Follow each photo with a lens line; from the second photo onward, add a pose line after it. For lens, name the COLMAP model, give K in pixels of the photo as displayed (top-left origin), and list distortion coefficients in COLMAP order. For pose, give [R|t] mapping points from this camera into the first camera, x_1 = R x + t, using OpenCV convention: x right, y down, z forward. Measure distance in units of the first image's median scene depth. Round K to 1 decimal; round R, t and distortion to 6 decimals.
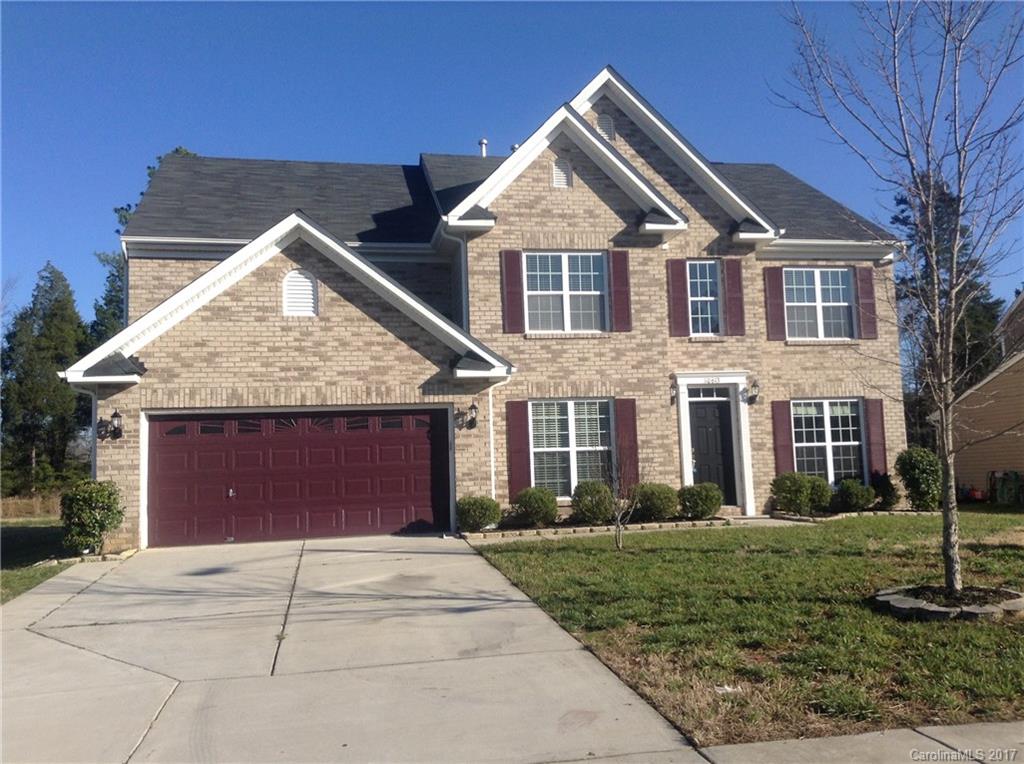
lens RADIAL K [[947.5, 0, 511.9], [0, 947.5, 384.6], [0, 0, 1]] dist [0.027438, 0.000000]
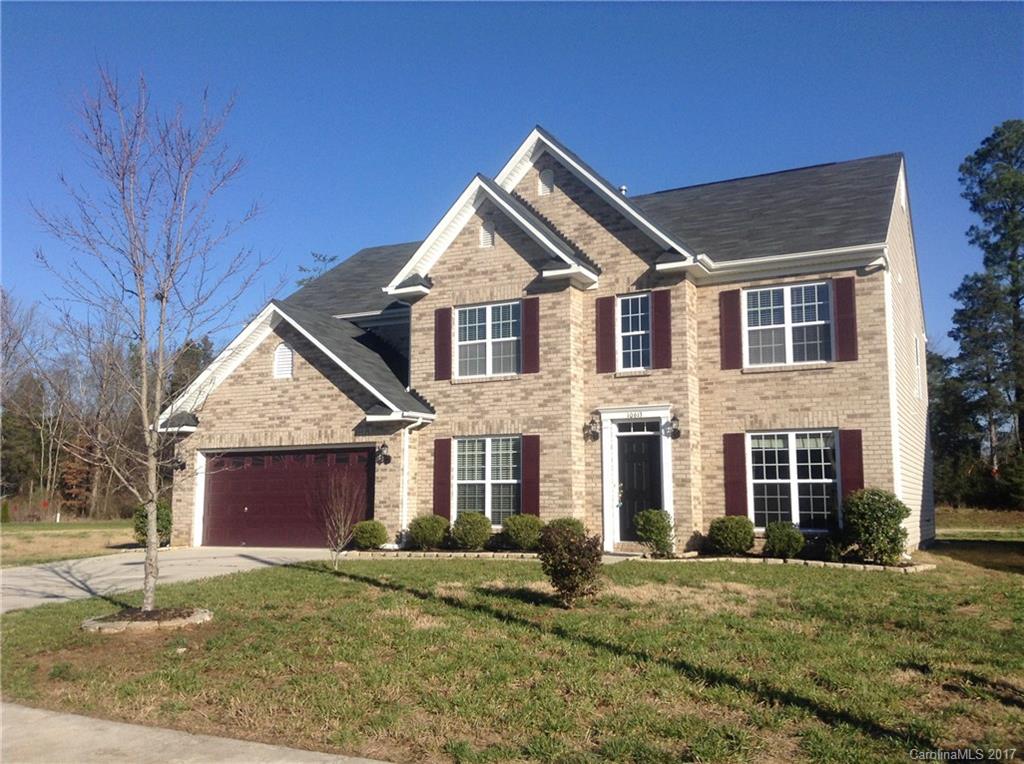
lens RADIAL K [[947.5, 0, 511.7], [0, 947.5, 379.1], [0, 0, 1]] dist [0.027438, 0.000000]
pose [[0.777419, -0.049712, -0.627015, 0.772836], [0.031718, 0.998702, -0.039855, -0.006778], [0.628182, 0.011097, 0.777987, 0.151562]]
